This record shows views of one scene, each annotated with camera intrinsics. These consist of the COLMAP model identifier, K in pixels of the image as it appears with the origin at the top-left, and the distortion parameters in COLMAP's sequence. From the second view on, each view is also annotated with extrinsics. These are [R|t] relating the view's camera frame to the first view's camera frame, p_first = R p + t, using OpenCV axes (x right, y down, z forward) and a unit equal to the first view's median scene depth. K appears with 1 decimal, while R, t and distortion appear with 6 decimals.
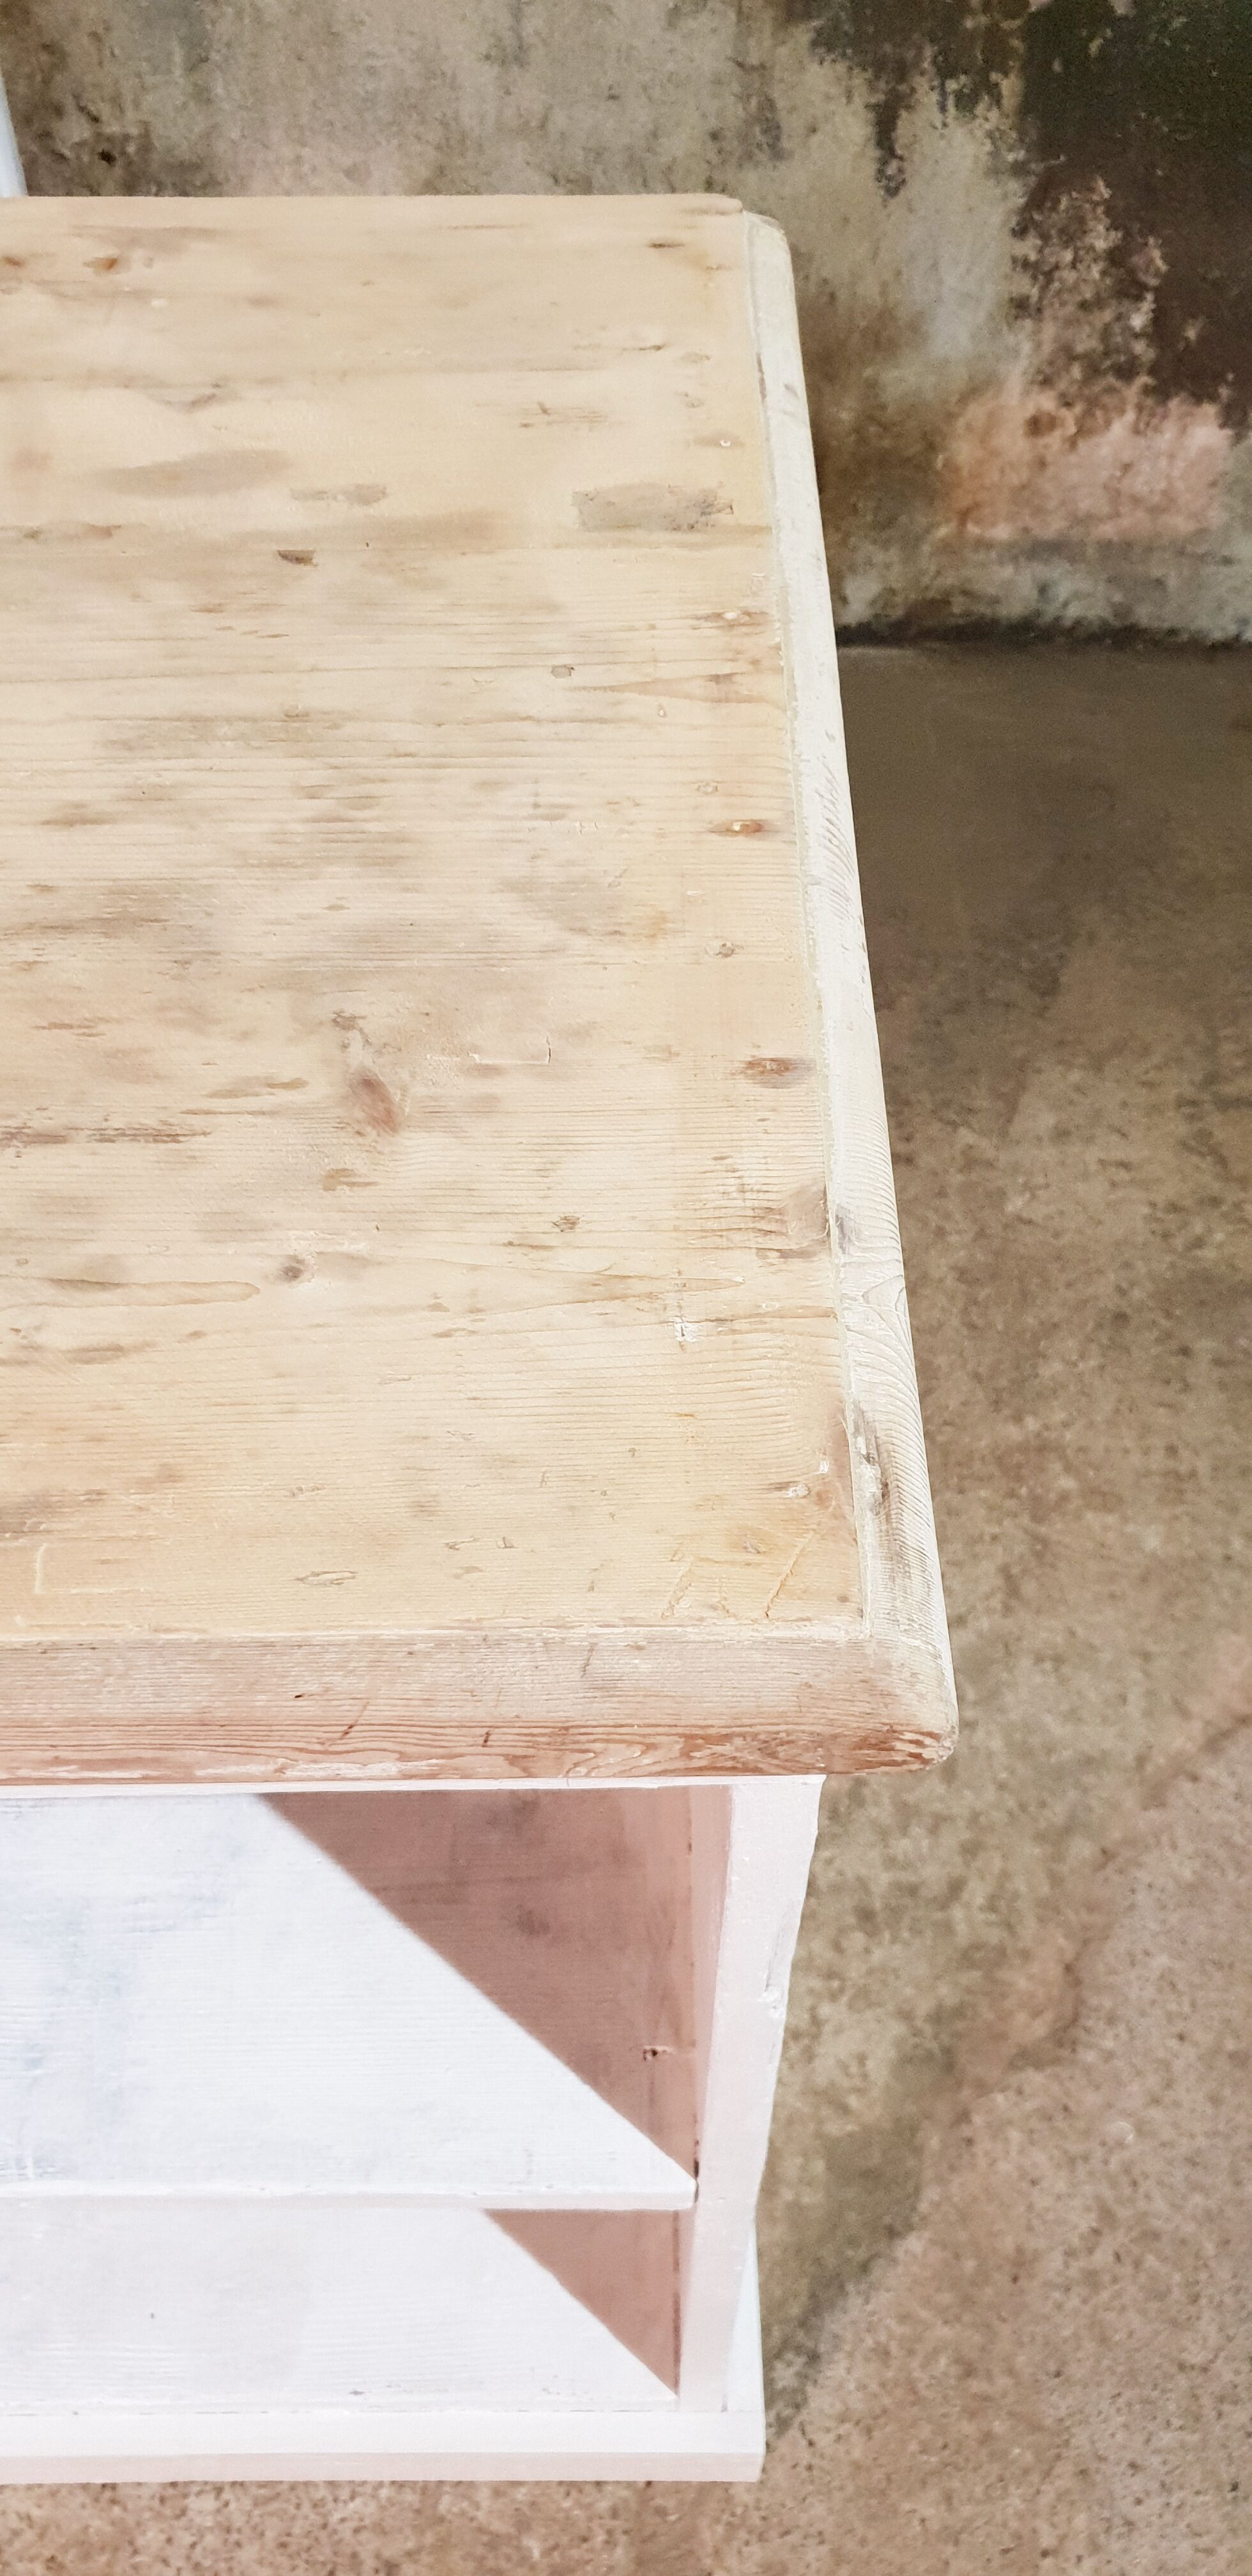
lens RADIAL K [[2020.9, 0, 655.2], [0, 2020.9, 1267.8], [0, 0, 1]] dist [-0.002137, 0.044057]
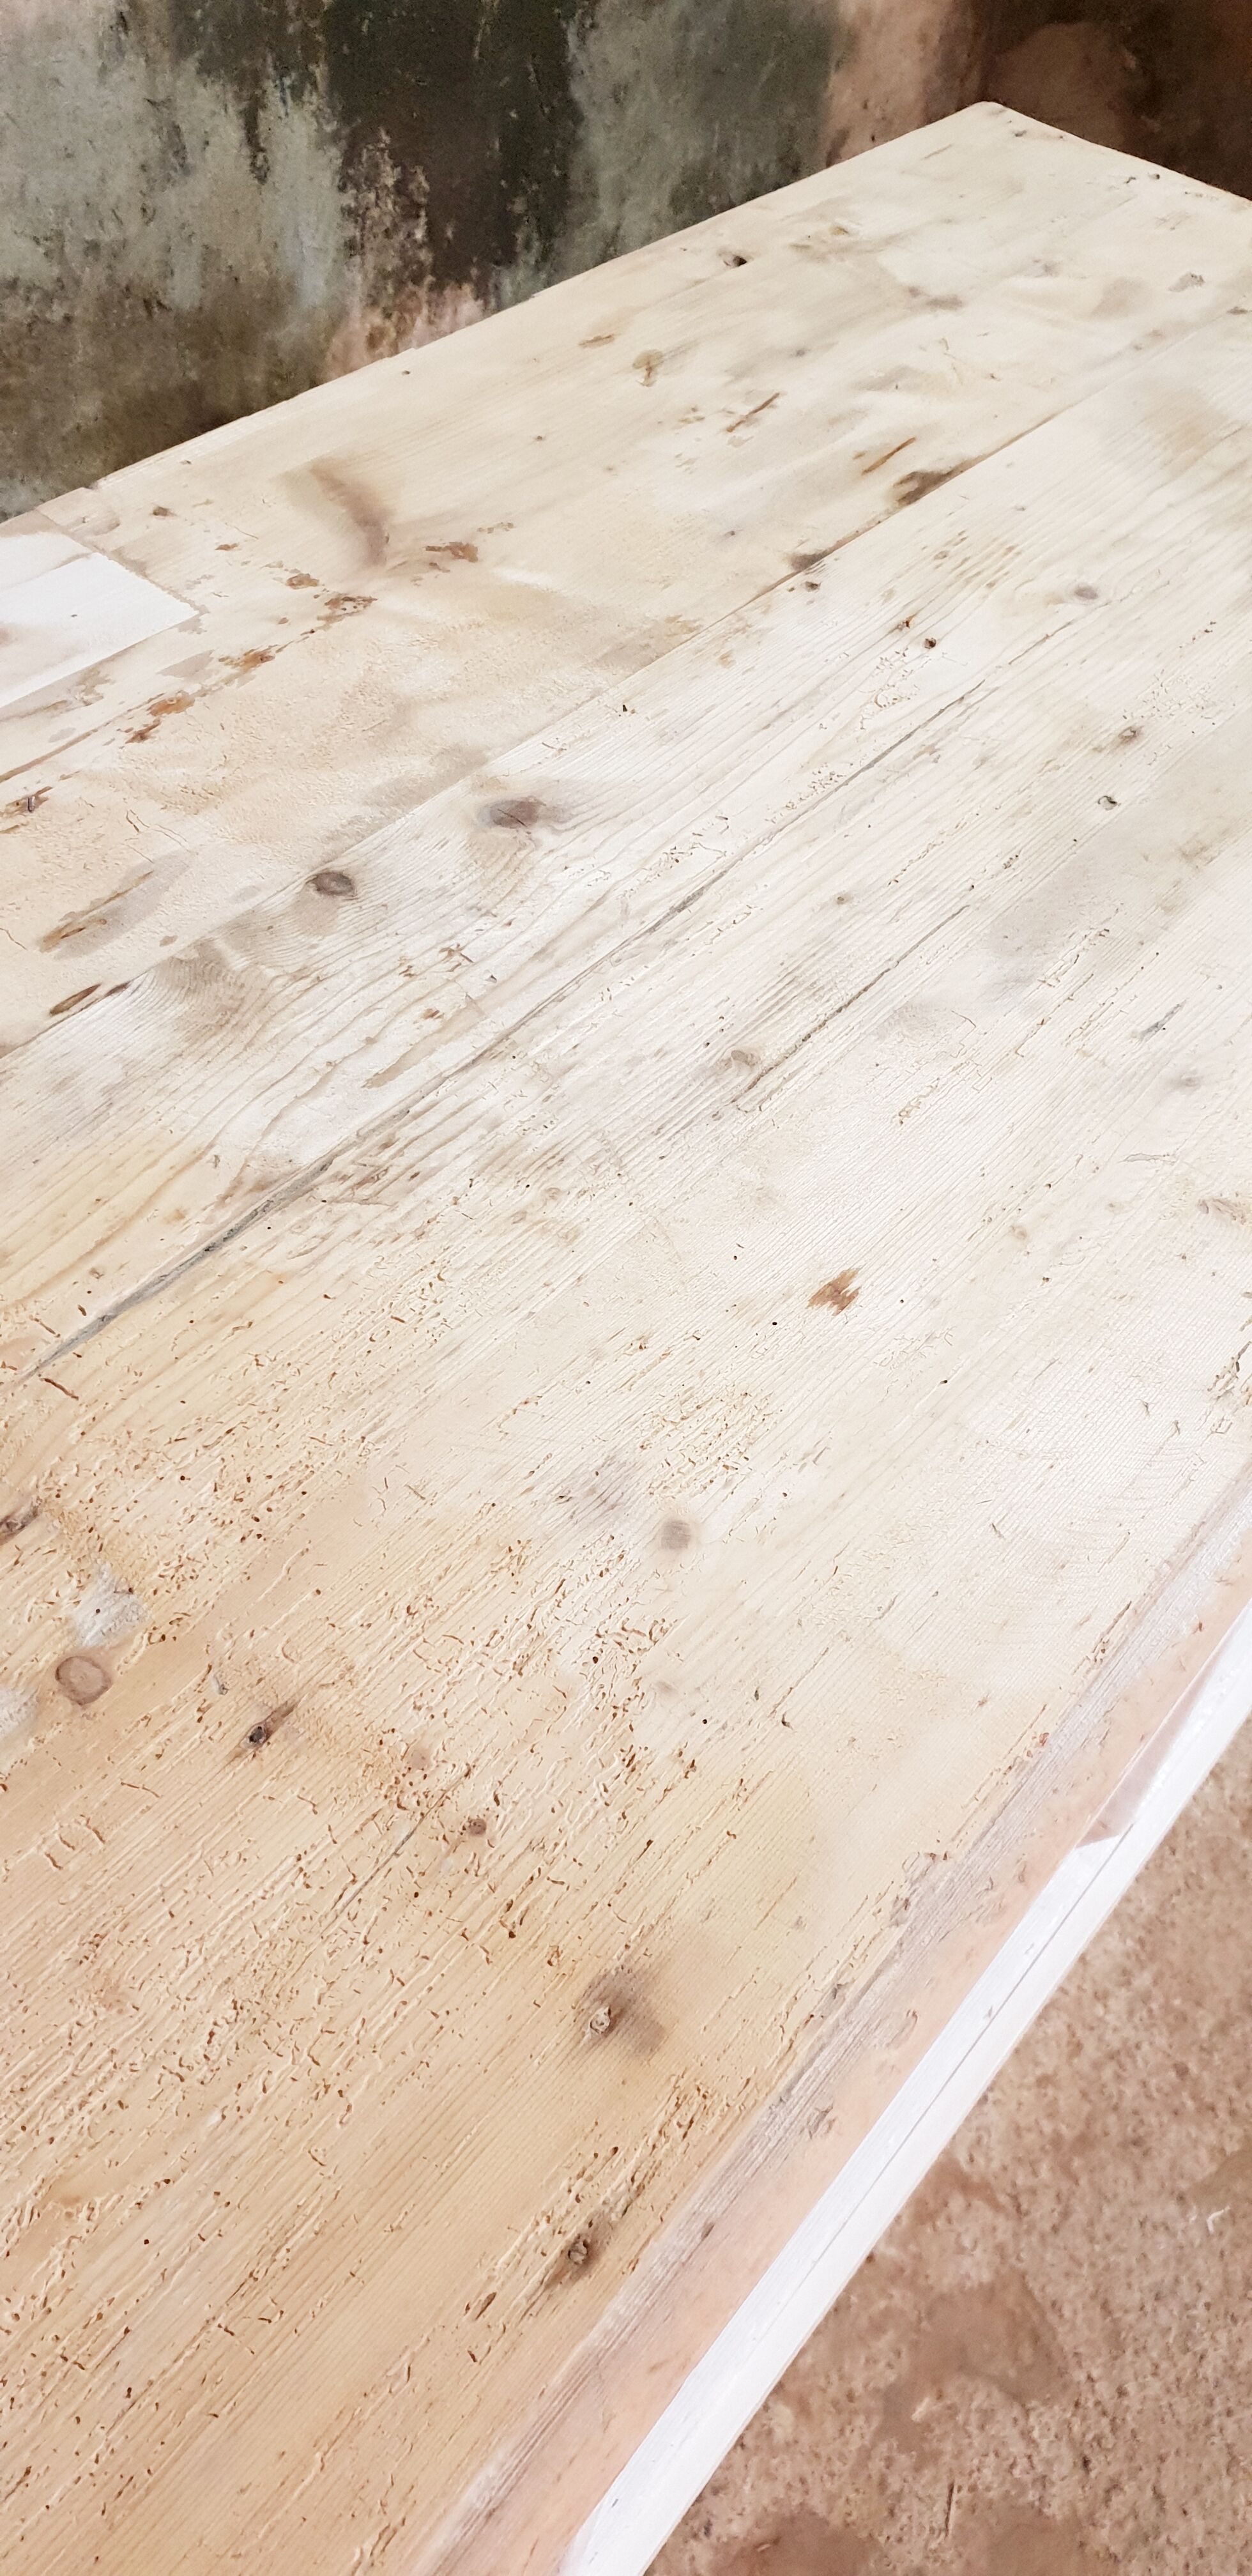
lens RADIAL K [[1980.7, 0, 662.9], [0, 1980.7, 1284.4], [0, 0, 1]] dist [0.013173, 0.012521]
pose [[0.628957, -0.549113, 0.550353, -0.772898], [0.531690, 0.820284, 0.210807, -0.118694], [-0.567203, 0.160028, 0.807881, 0.012594]]
